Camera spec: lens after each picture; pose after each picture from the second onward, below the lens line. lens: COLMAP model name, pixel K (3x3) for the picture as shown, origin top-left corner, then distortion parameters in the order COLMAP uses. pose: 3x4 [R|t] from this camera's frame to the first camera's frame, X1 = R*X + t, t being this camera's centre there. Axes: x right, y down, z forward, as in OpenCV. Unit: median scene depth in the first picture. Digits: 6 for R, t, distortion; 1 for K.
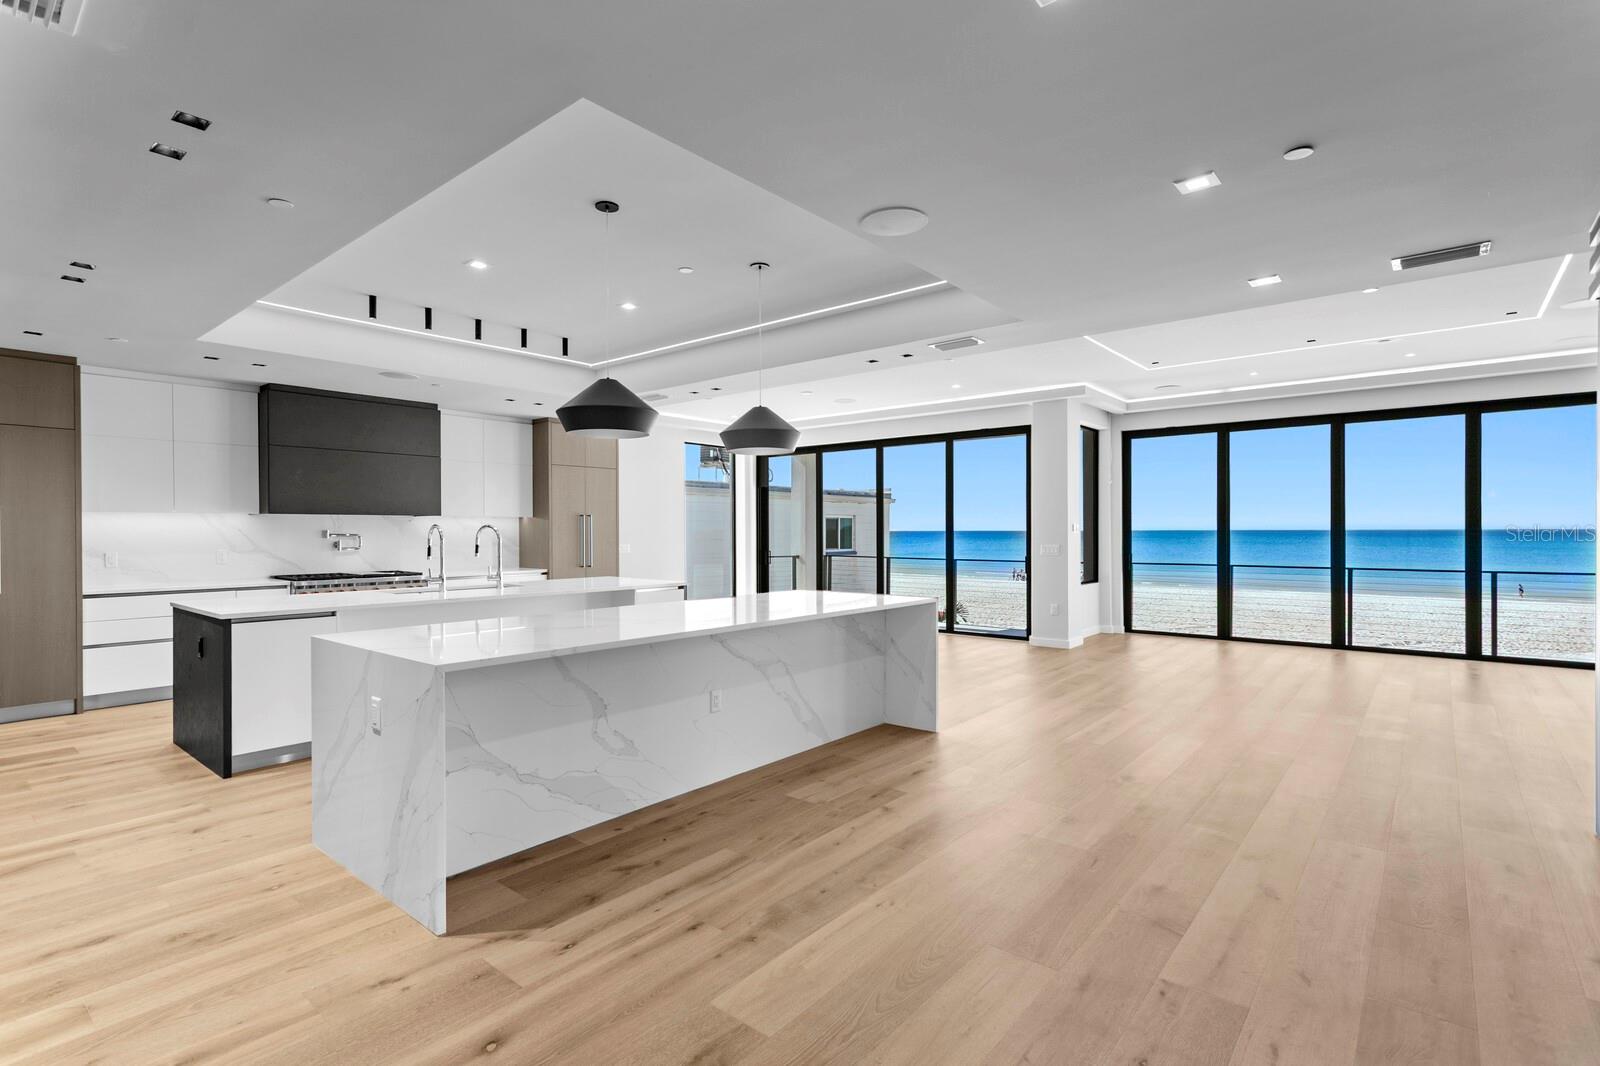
lens RADIAL K [[768.5, 0, 800.0], [0, 768.5, 533.0], [0, 0, 1]] dist [0.000845, -0.000647]
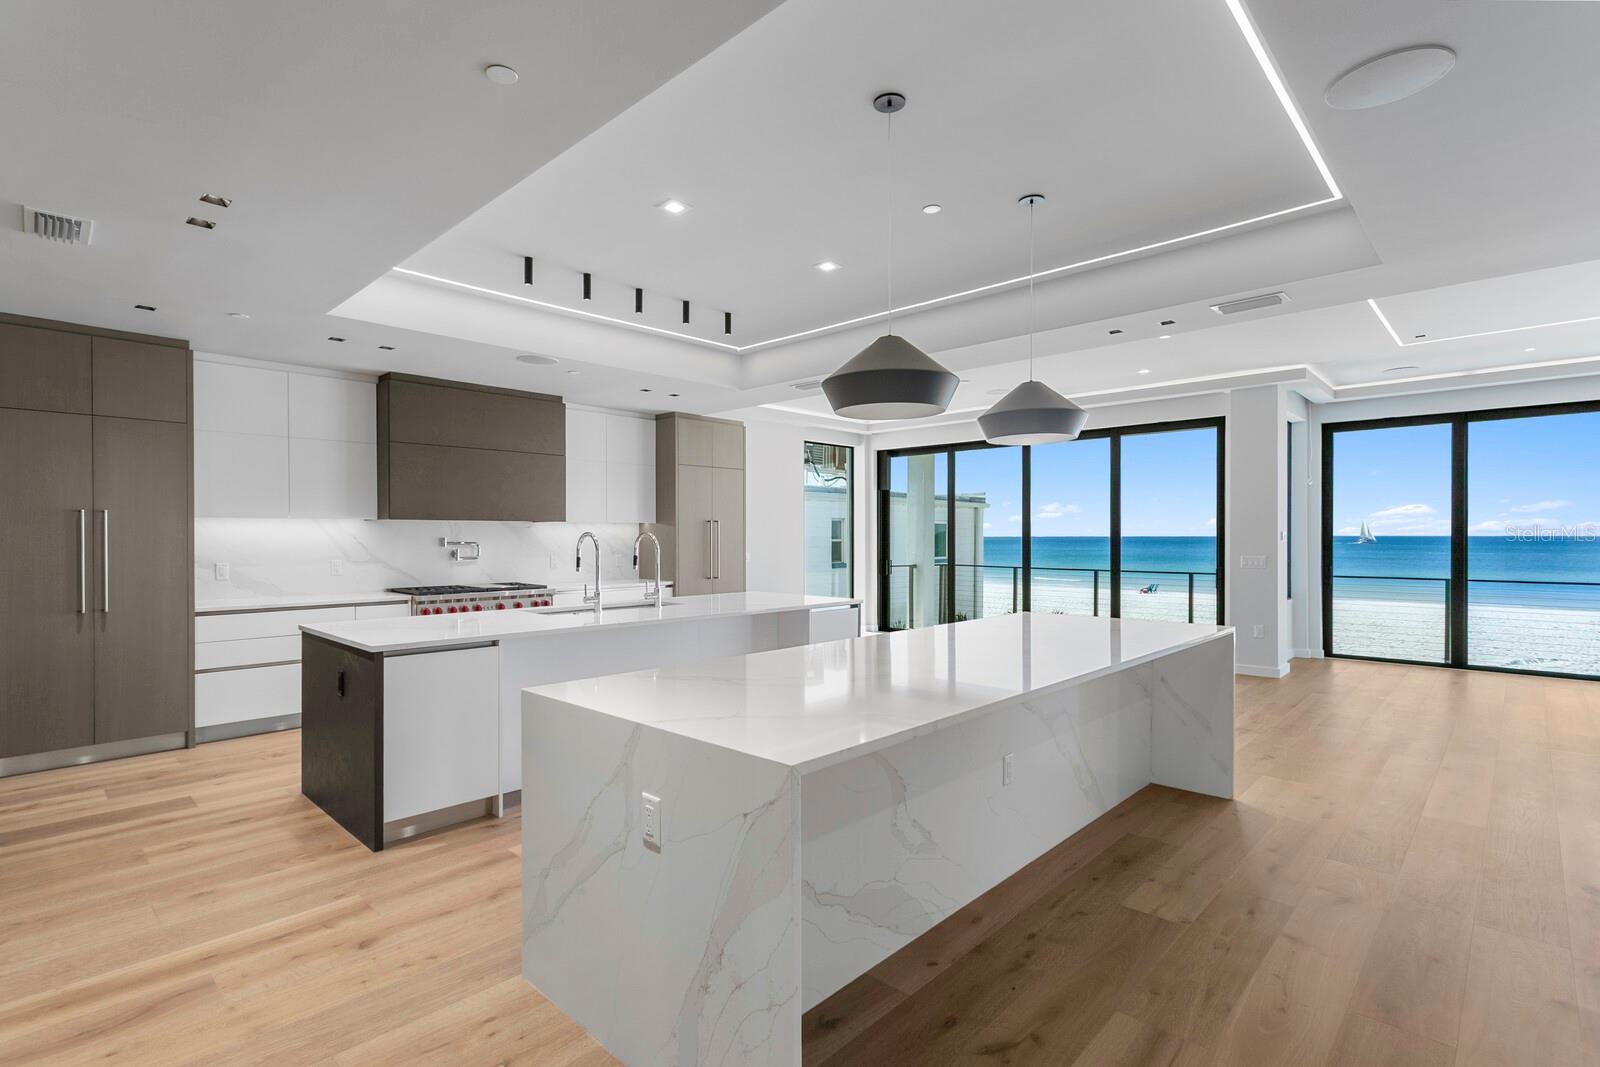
lens RADIAL K [[762.2, 0, 788.7], [0, 762.2, 537.5], [0, 0, 1]] dist [-0.000836, 0.000234]
pose [[0.997782, 0.001676, -0.066543, -0.201867], [-0.001757, 0.999998, -0.001168, -0.004667], [0.066541, 0.001283, 0.997783, 0.180283]]
